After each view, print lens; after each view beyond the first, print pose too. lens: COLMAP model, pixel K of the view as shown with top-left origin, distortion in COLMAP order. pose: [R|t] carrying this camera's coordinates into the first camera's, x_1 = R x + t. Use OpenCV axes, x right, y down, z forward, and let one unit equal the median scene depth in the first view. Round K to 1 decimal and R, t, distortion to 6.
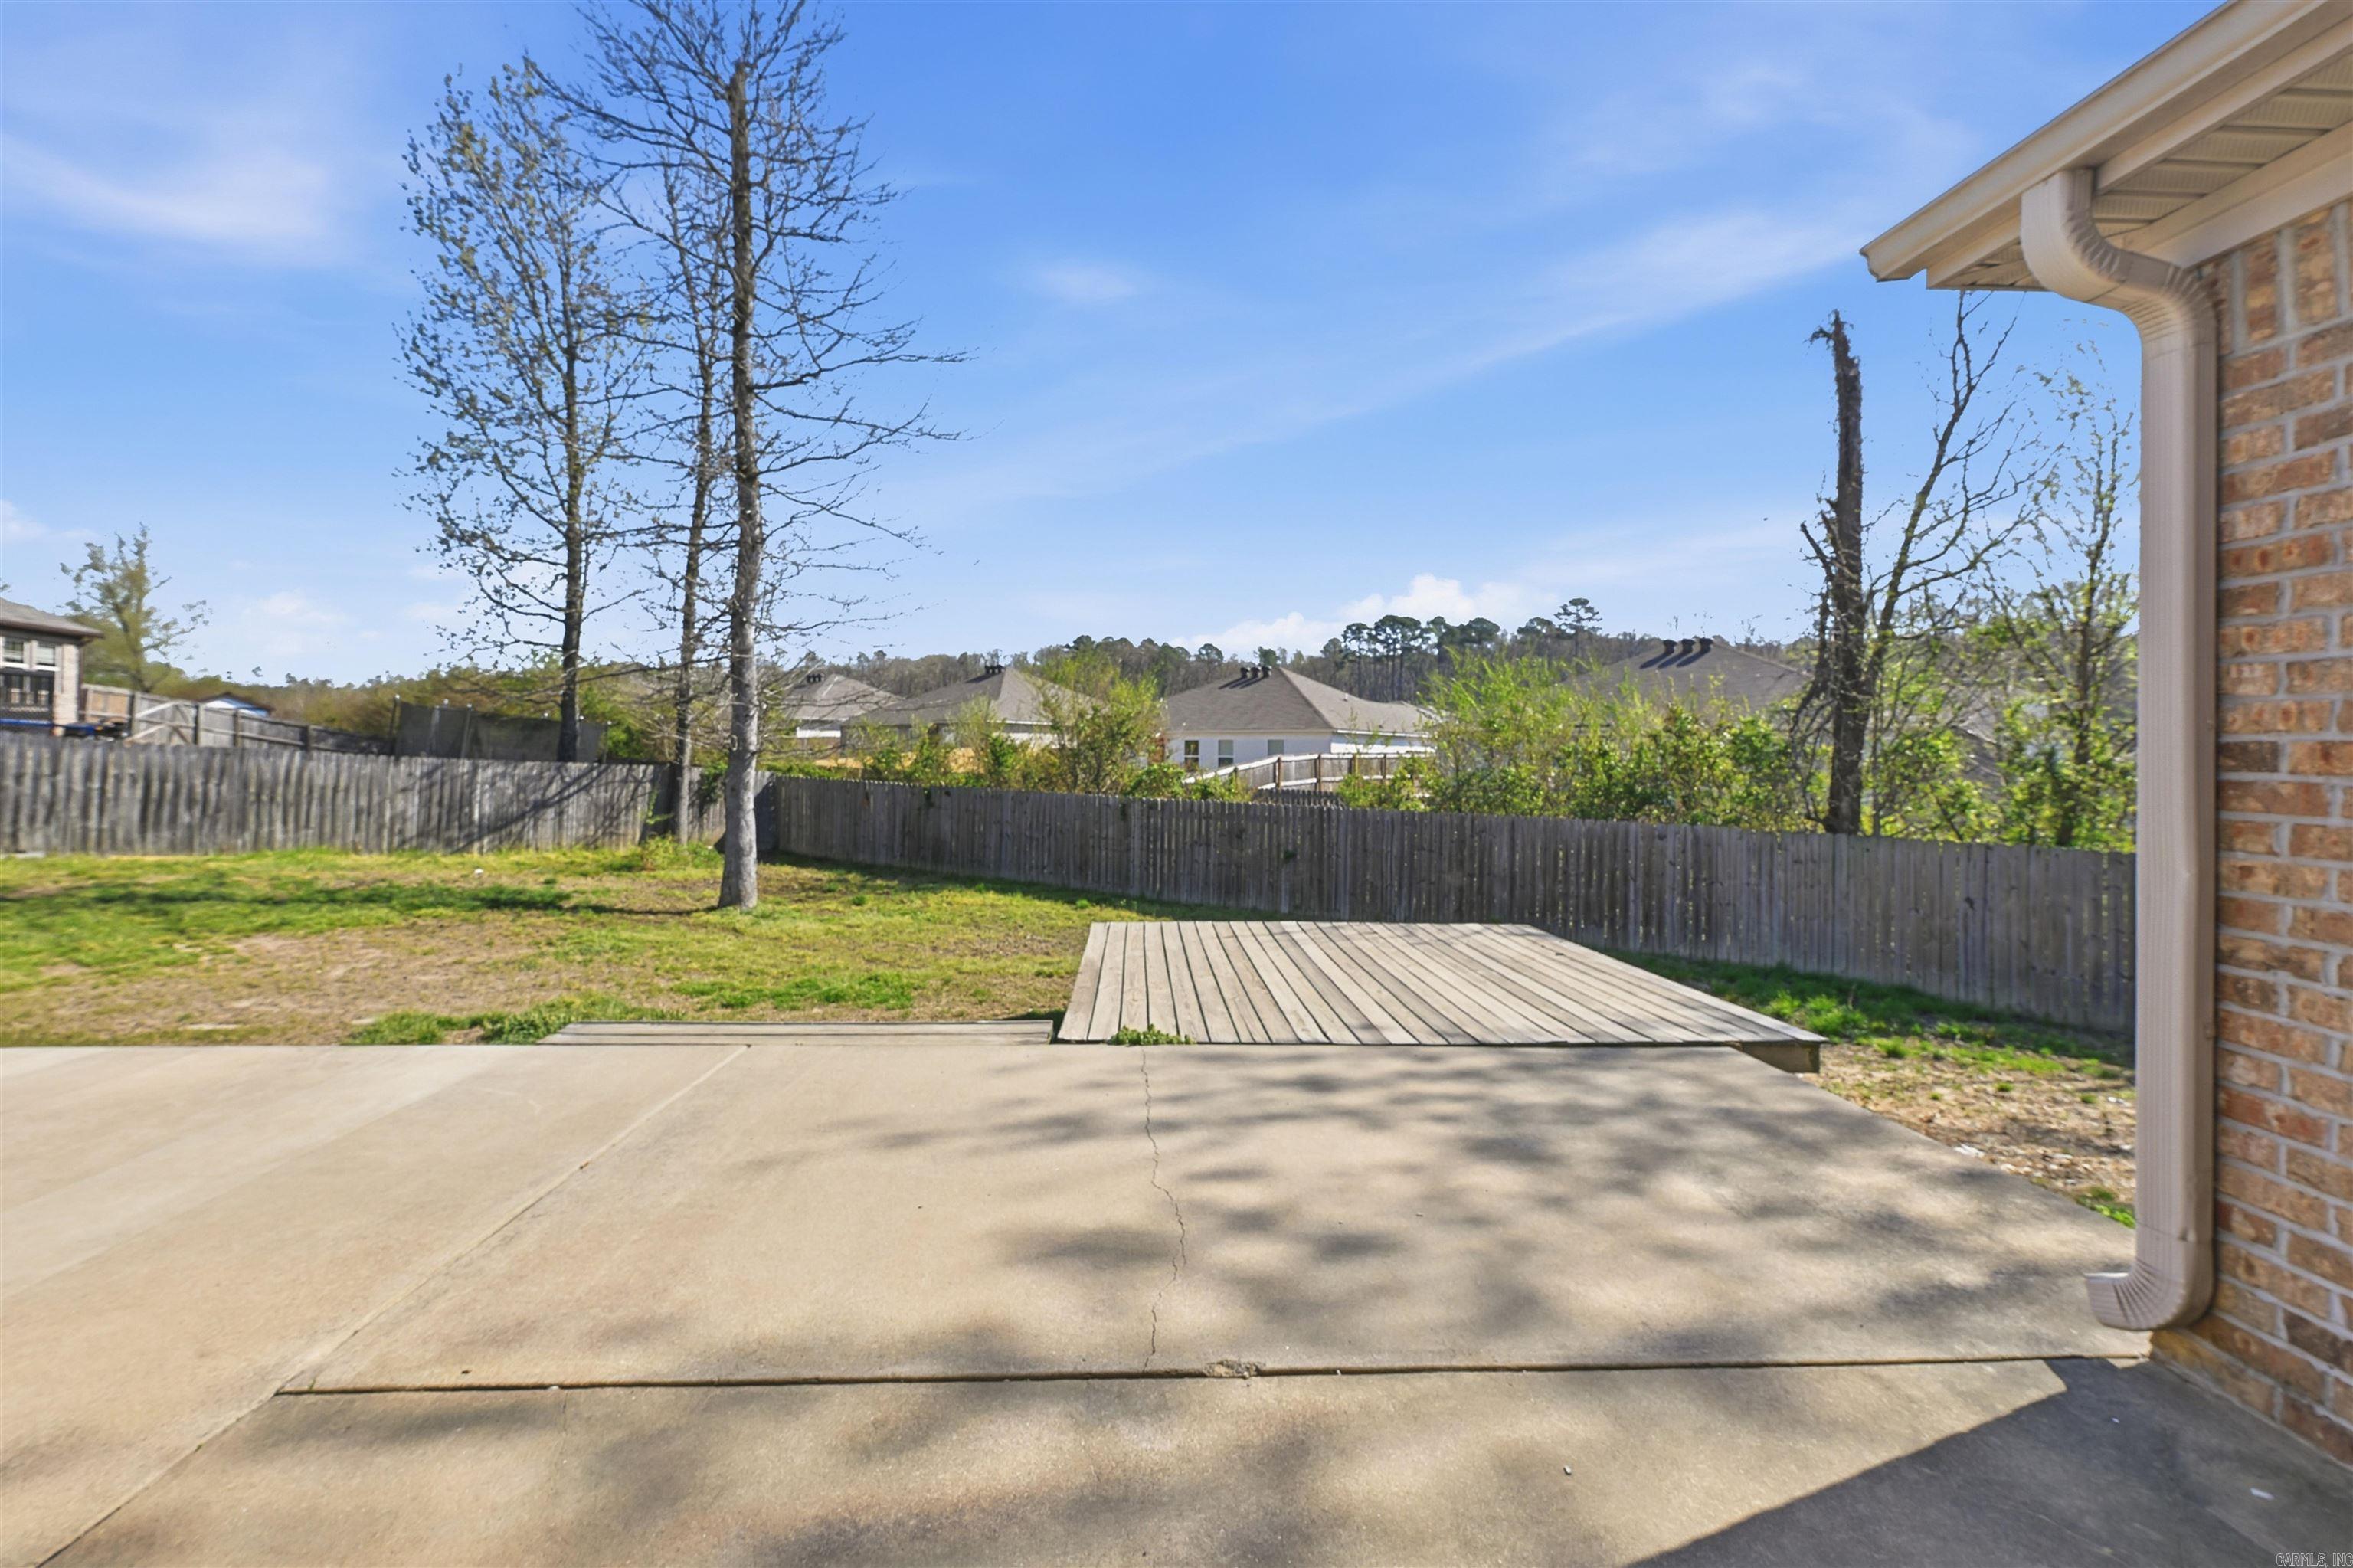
lens RADIAL K [[958.2, 0, 1183.2], [0, 958.2, 755.3], [0, 0, 1]] dist [0.000110, -0.000110]
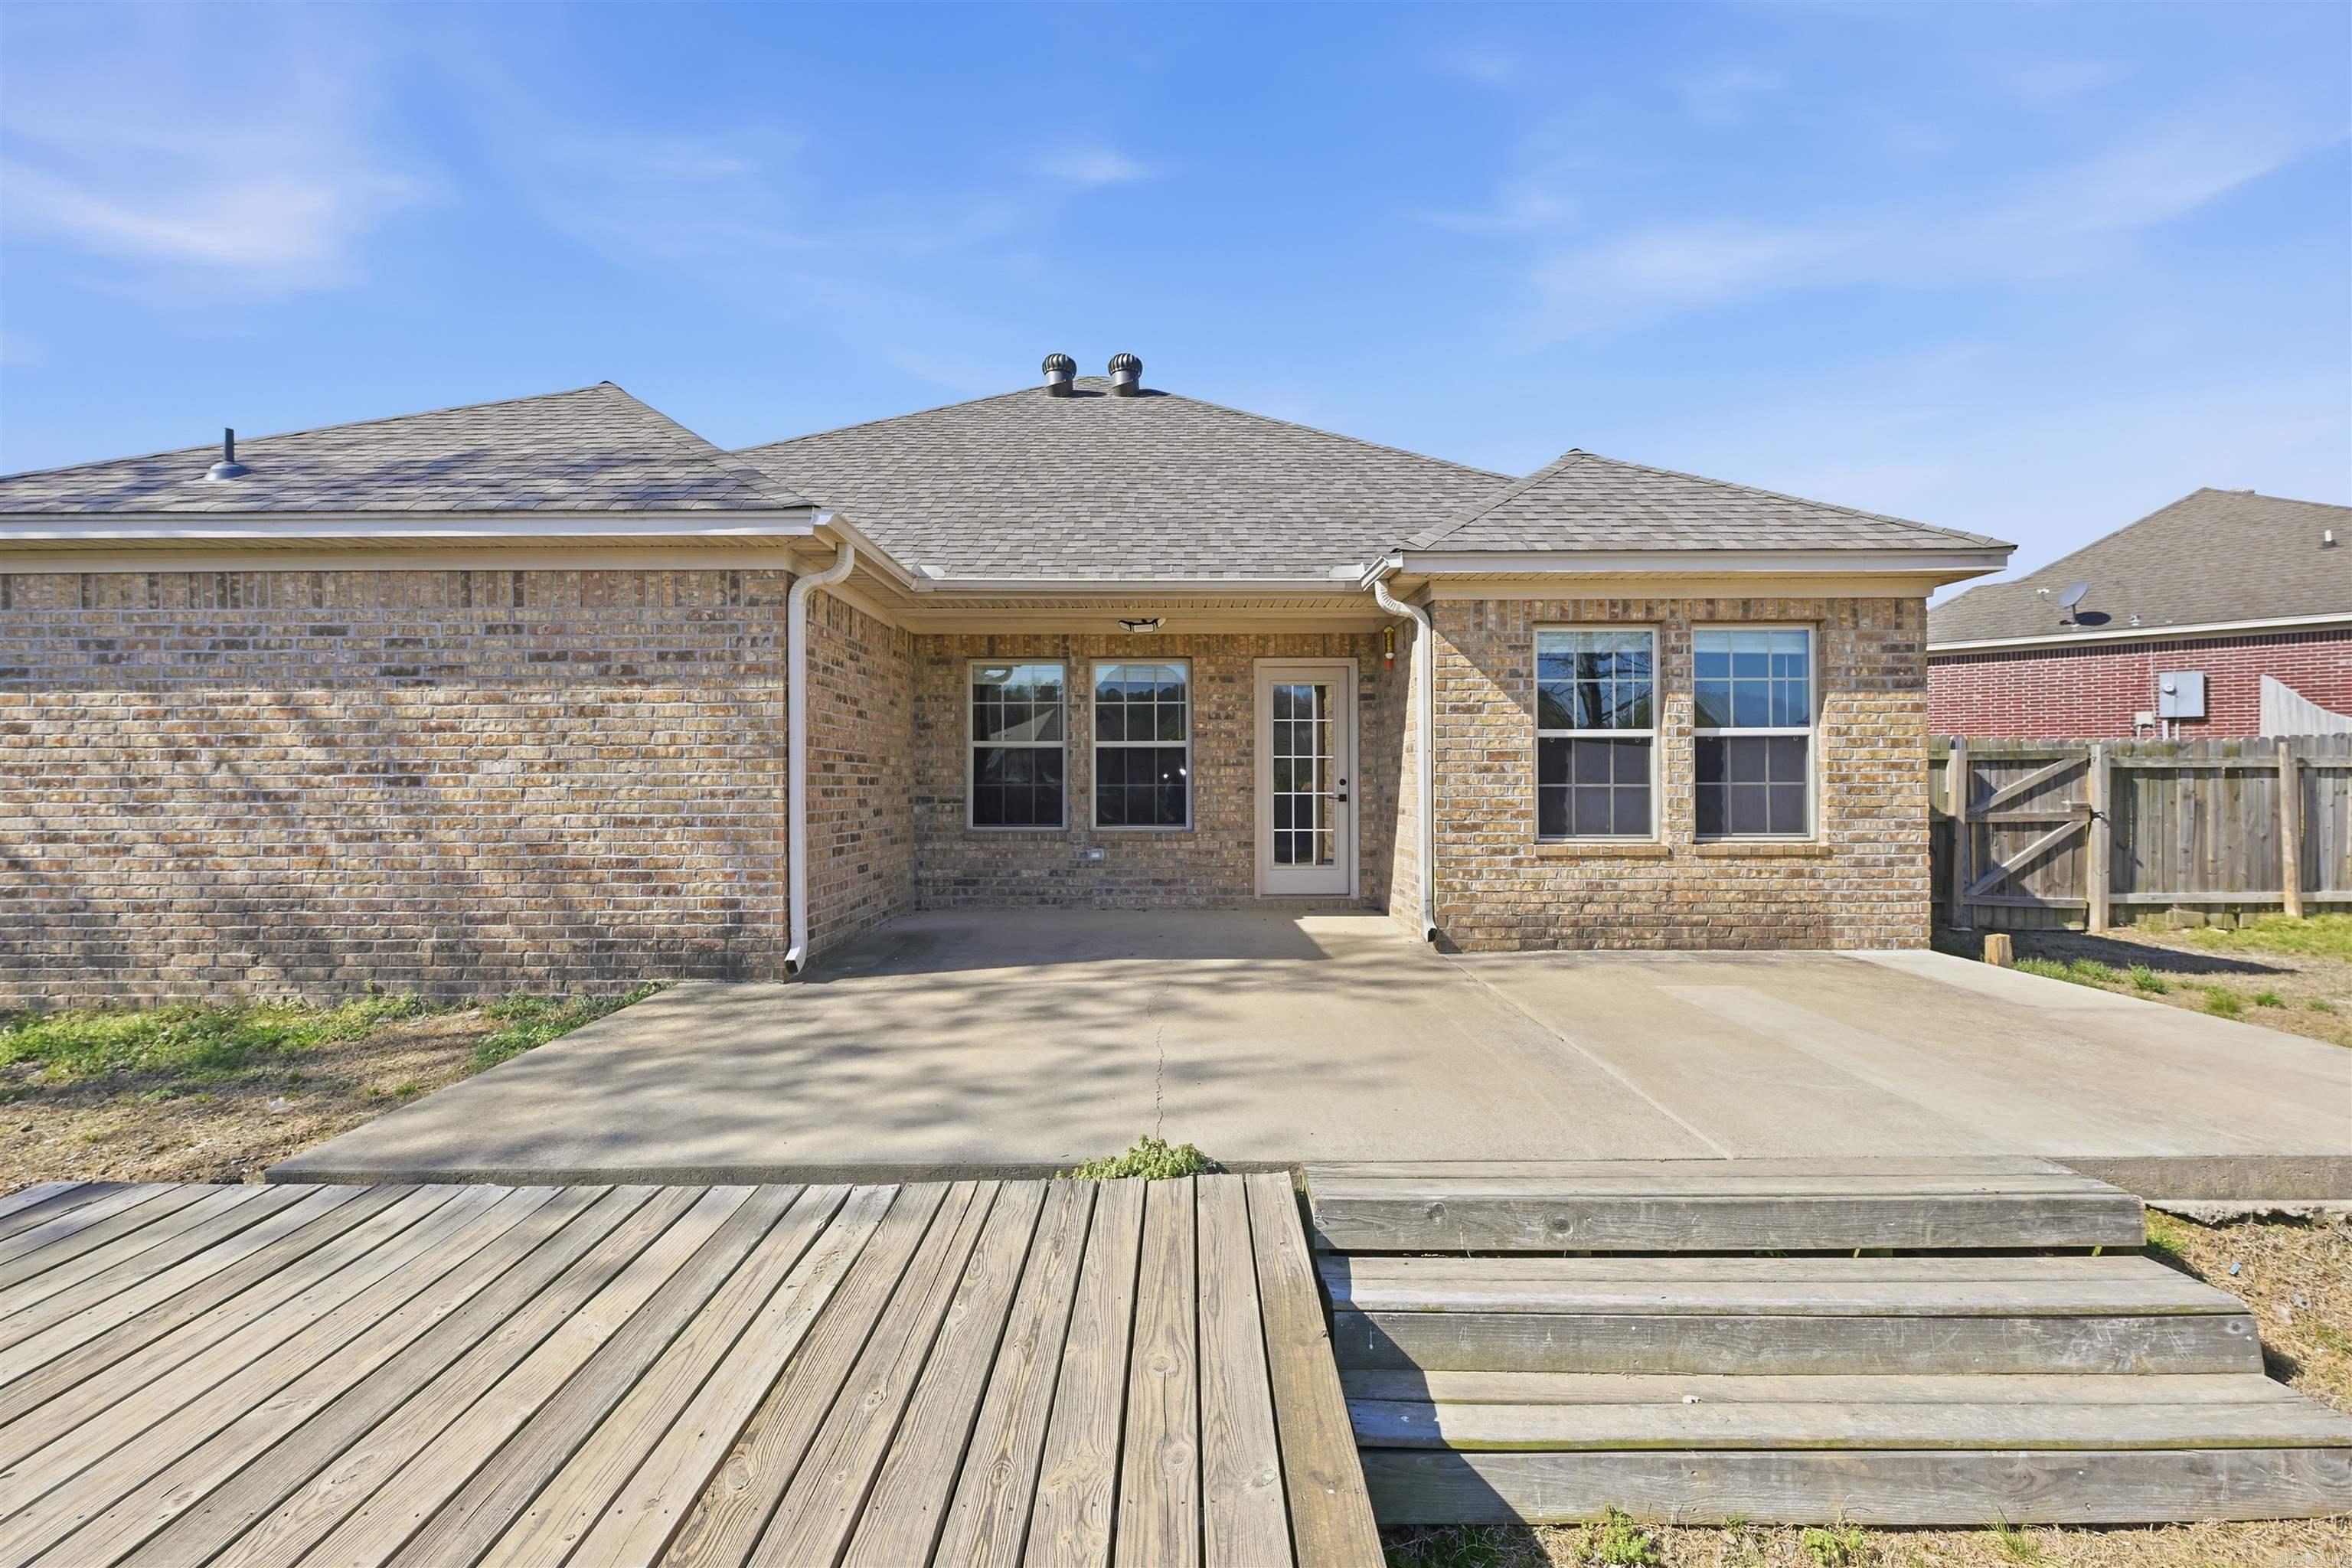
lens RADIAL K [[933.8, 0, 1172.4], [0, 933.8, 775.6], [0, 0, 1]] dist [0.001463, -0.000221]
pose [[-0.997753, -0.000544, 0.067002, -0.021744], [-0.000408, 0.999998, 0.002035, 0.004478], [-0.067003, 0.002003, -0.997751, 0.407783]]
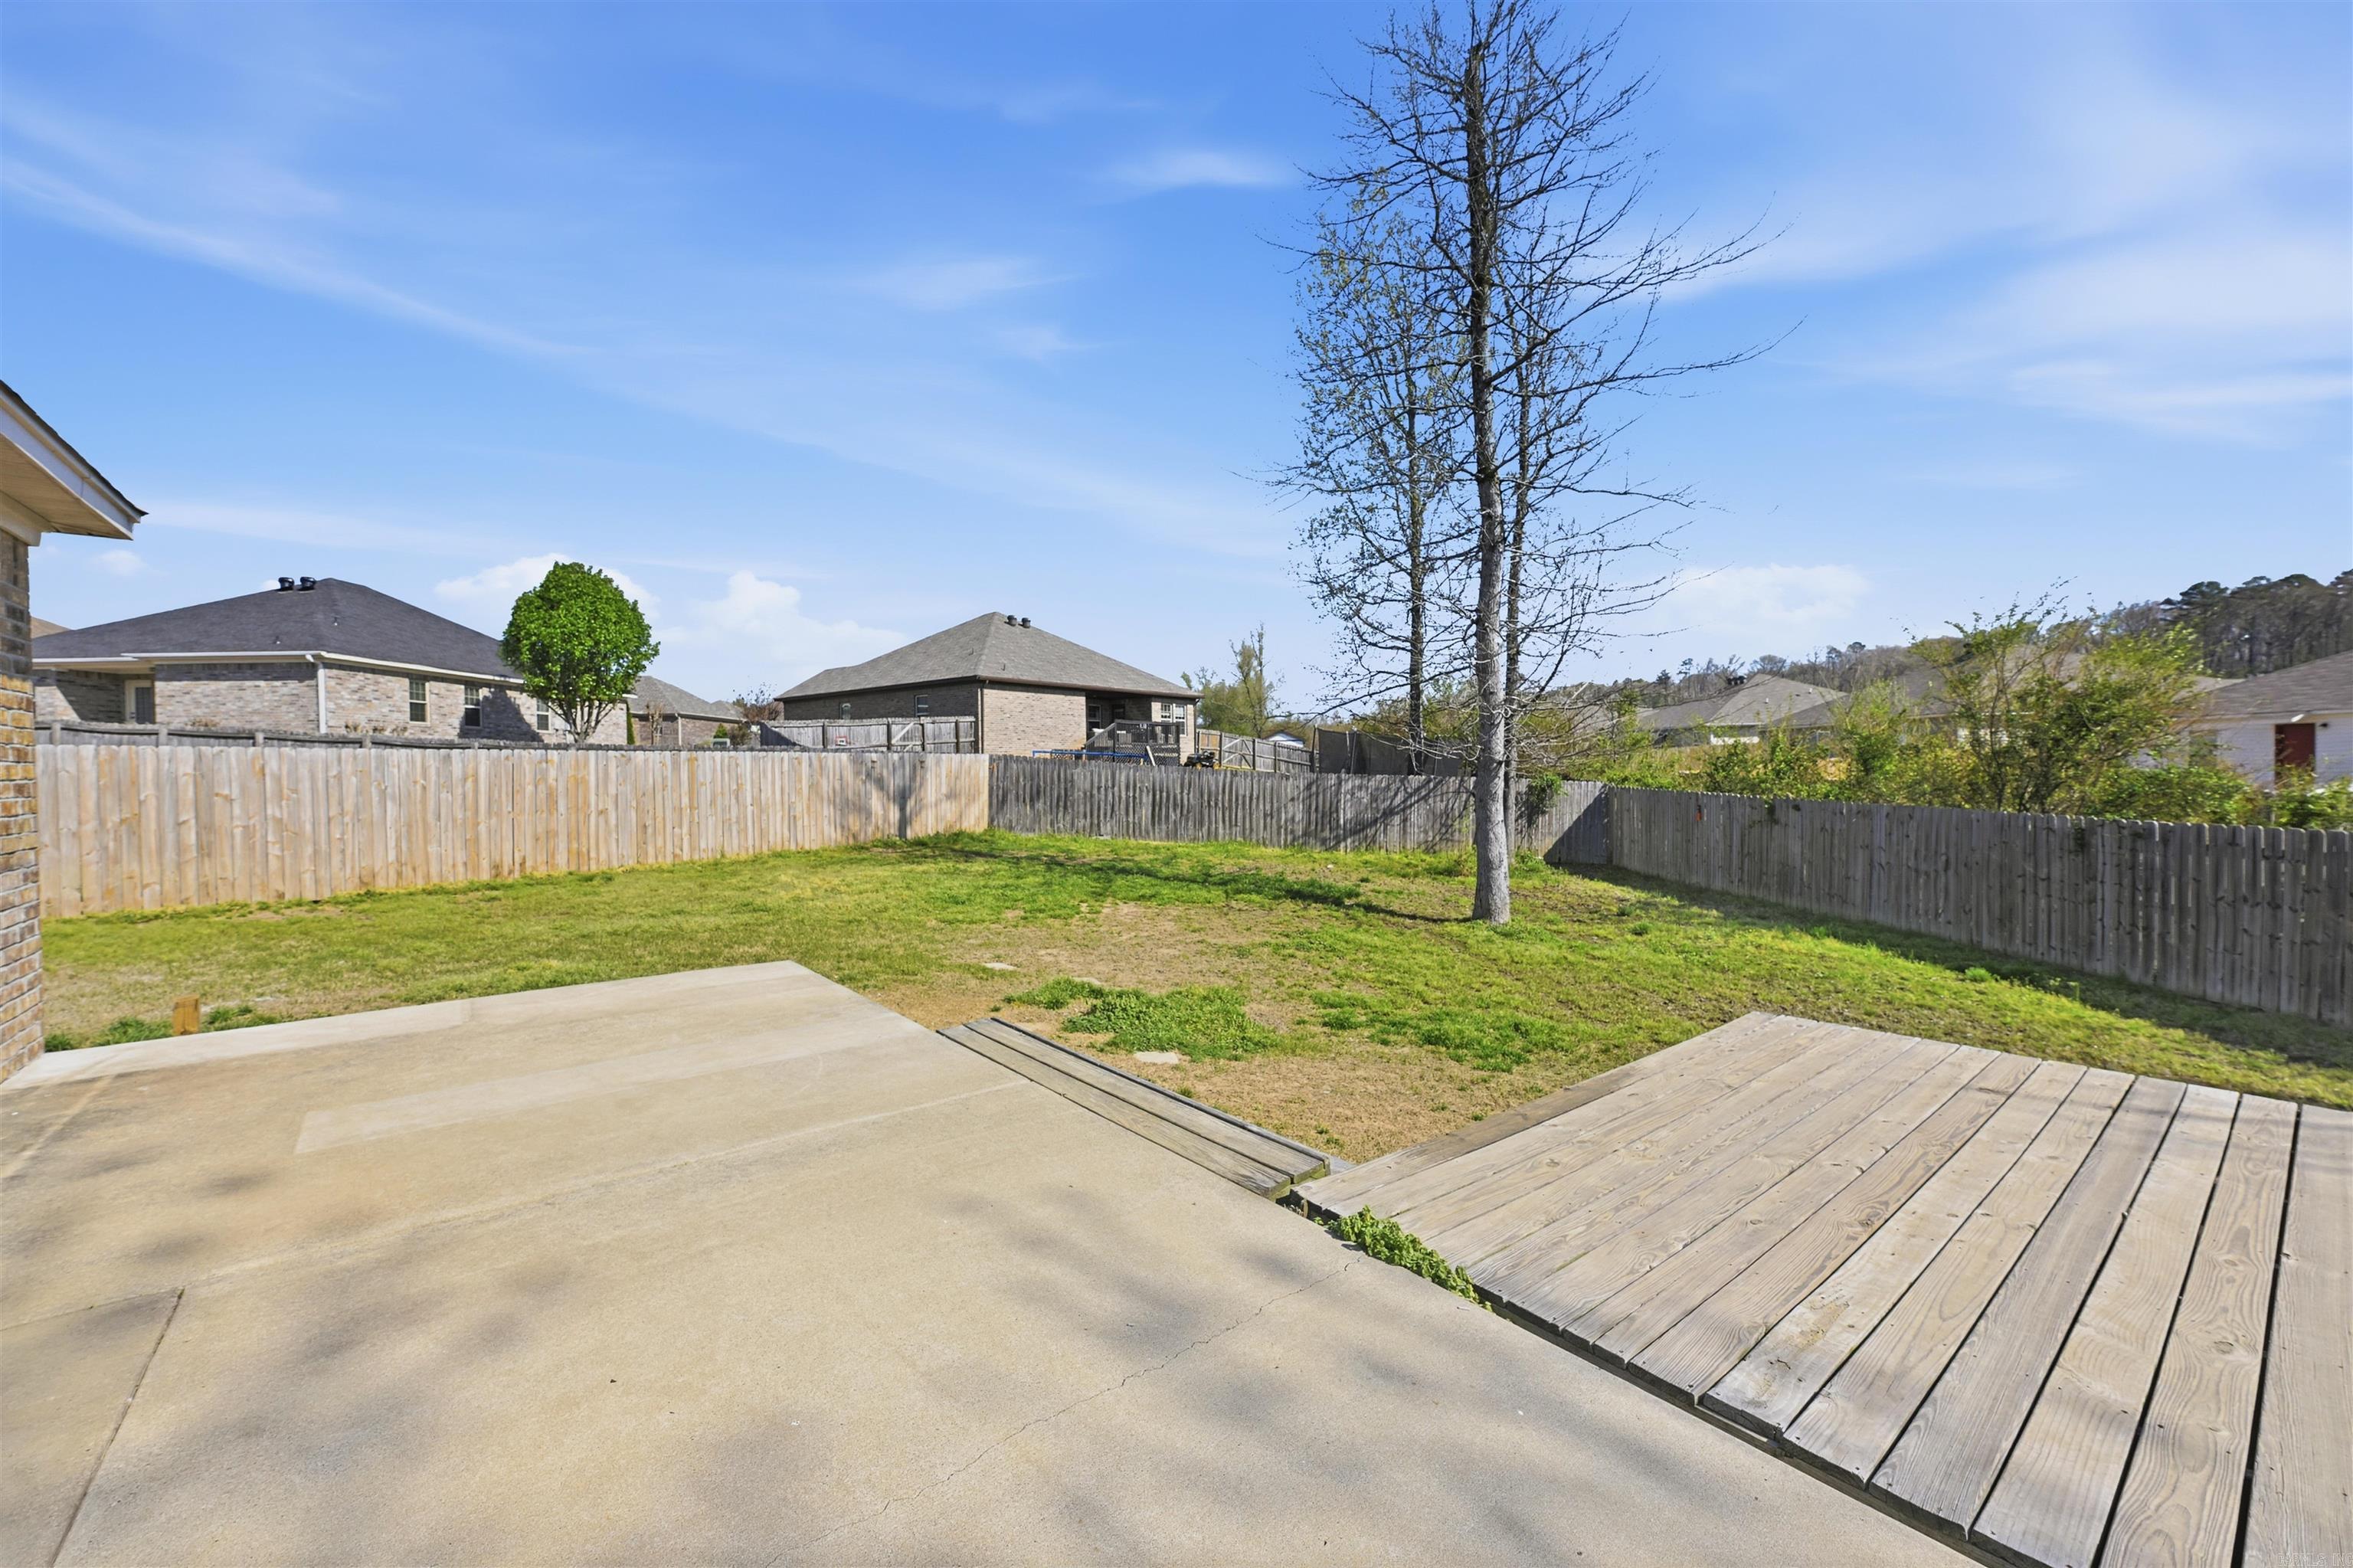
lens RADIAL K [[929.4, 0, 1179.1], [0, 929.4, 782.4], [0, 0, 1]] dist [0.000577, -0.000618]
pose [[0.590481, -0.007033, -0.807021, 0.082692], [0.020565, 0.999768, 0.006334, 0.003565], [0.806790, -0.020337, 0.590489, 0.140859]]
